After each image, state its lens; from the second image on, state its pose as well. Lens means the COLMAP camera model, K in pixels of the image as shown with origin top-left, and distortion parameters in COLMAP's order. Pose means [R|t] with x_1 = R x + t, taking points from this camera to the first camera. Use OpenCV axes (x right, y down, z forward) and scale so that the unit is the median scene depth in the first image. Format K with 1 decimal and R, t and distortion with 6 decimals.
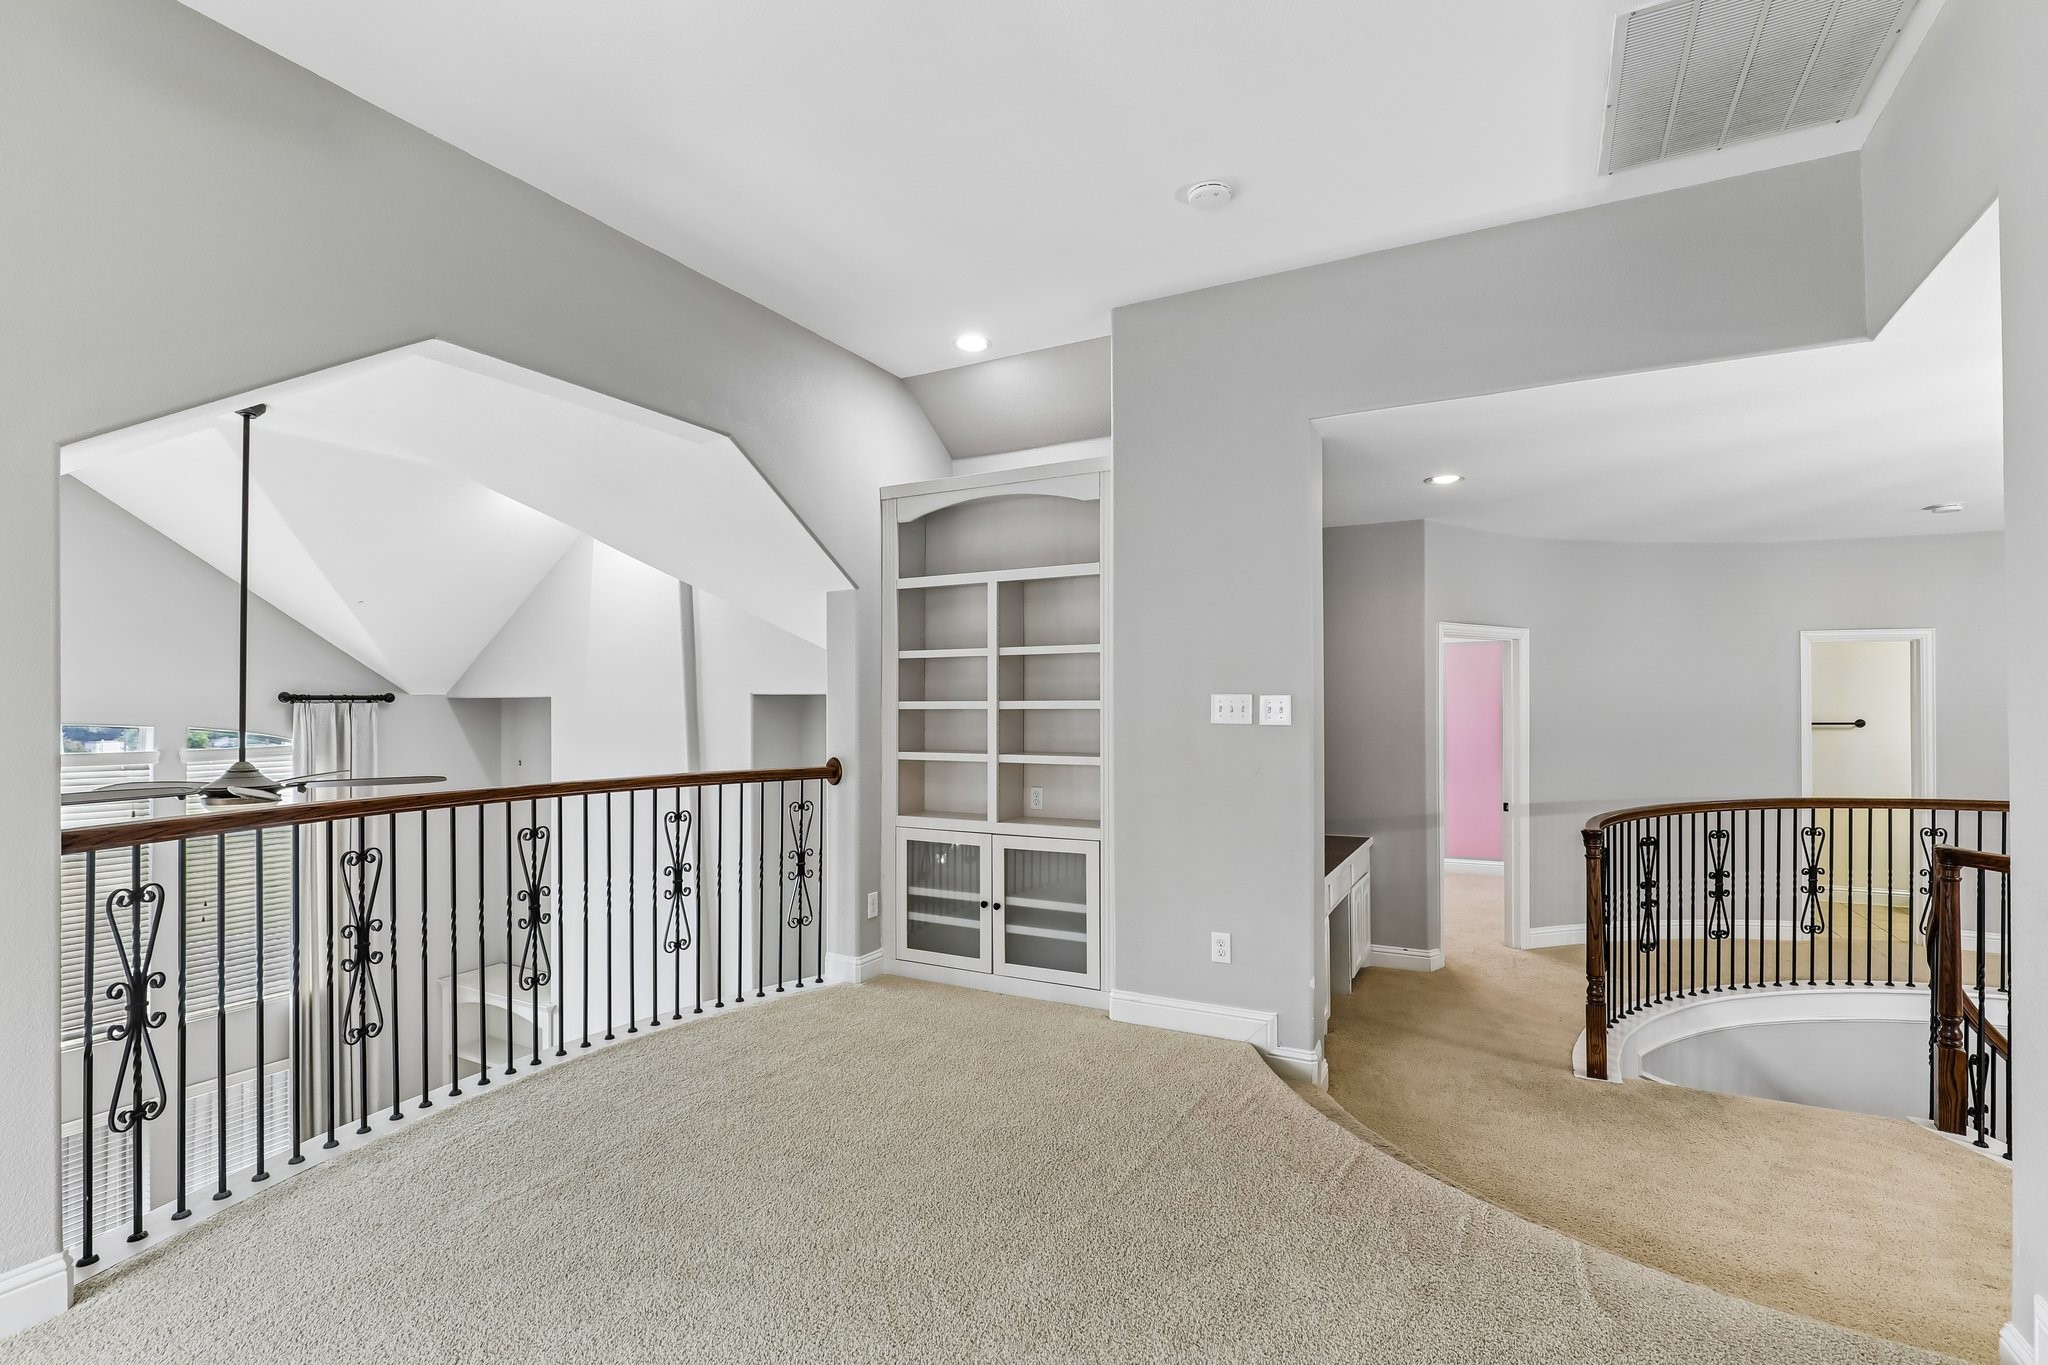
lens RADIAL K [[930.9, 0, 1020.9], [0, 930.9, 690.7], [0, 0, 1]] dist [-0.026198, 0.007168]
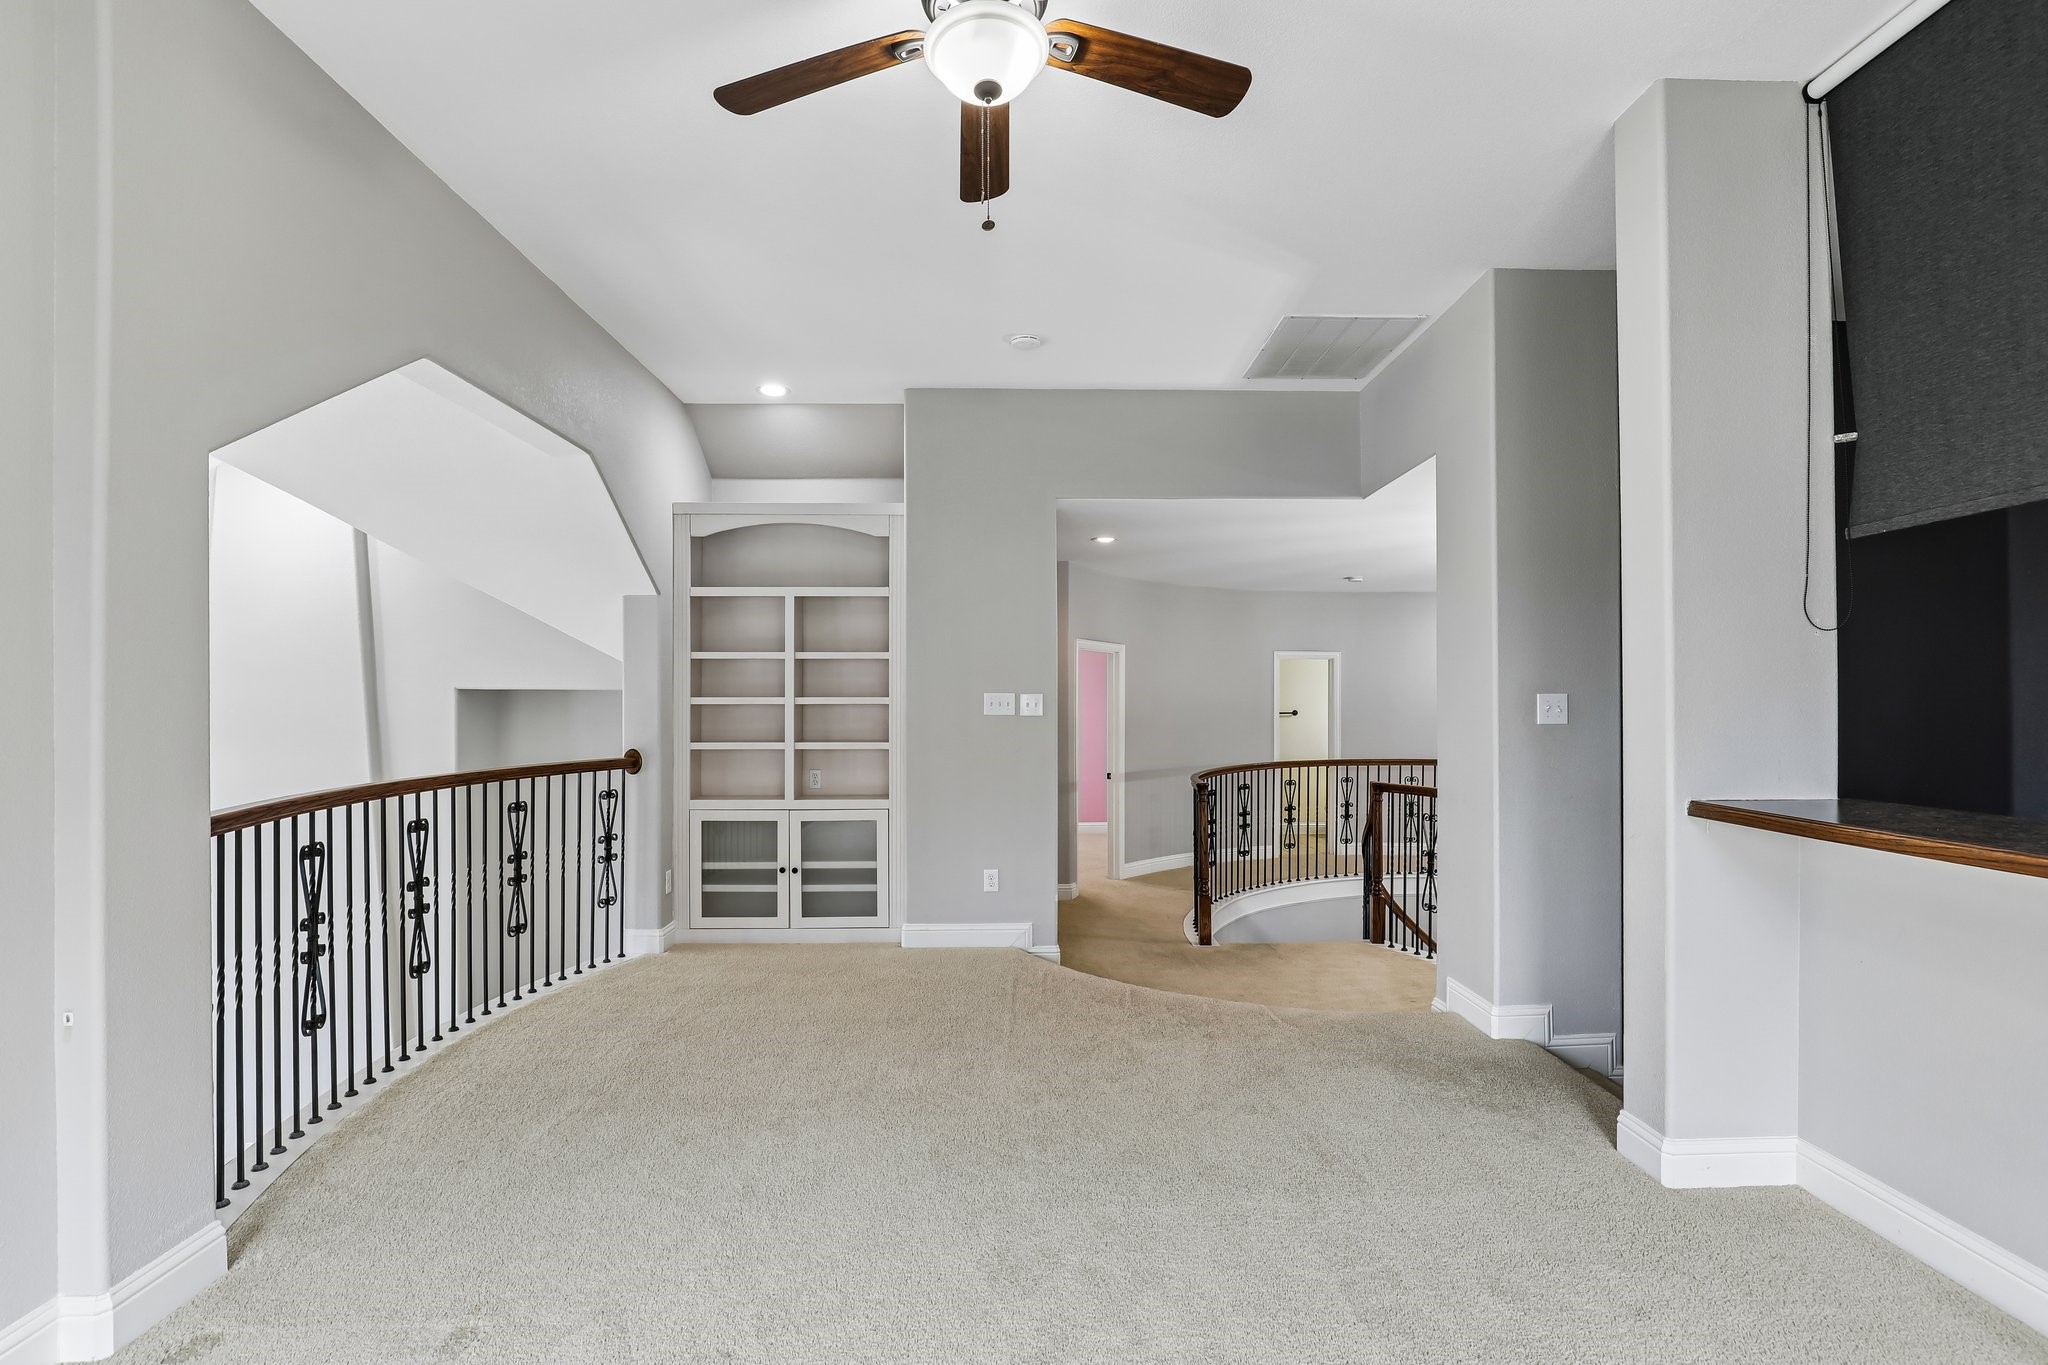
lens RADIAL K [[930.9, 0, 1021.7], [0, 930.9, 689.3], [0, 0, 1]] dist [-0.026198, 0.007168]
pose [[0.873592, 0.006267, 0.486618, -0.367260], [-0.008878, 0.999956, 0.003060, -0.005910], [-0.486578, -0.006993, 0.873609, -0.183169]]
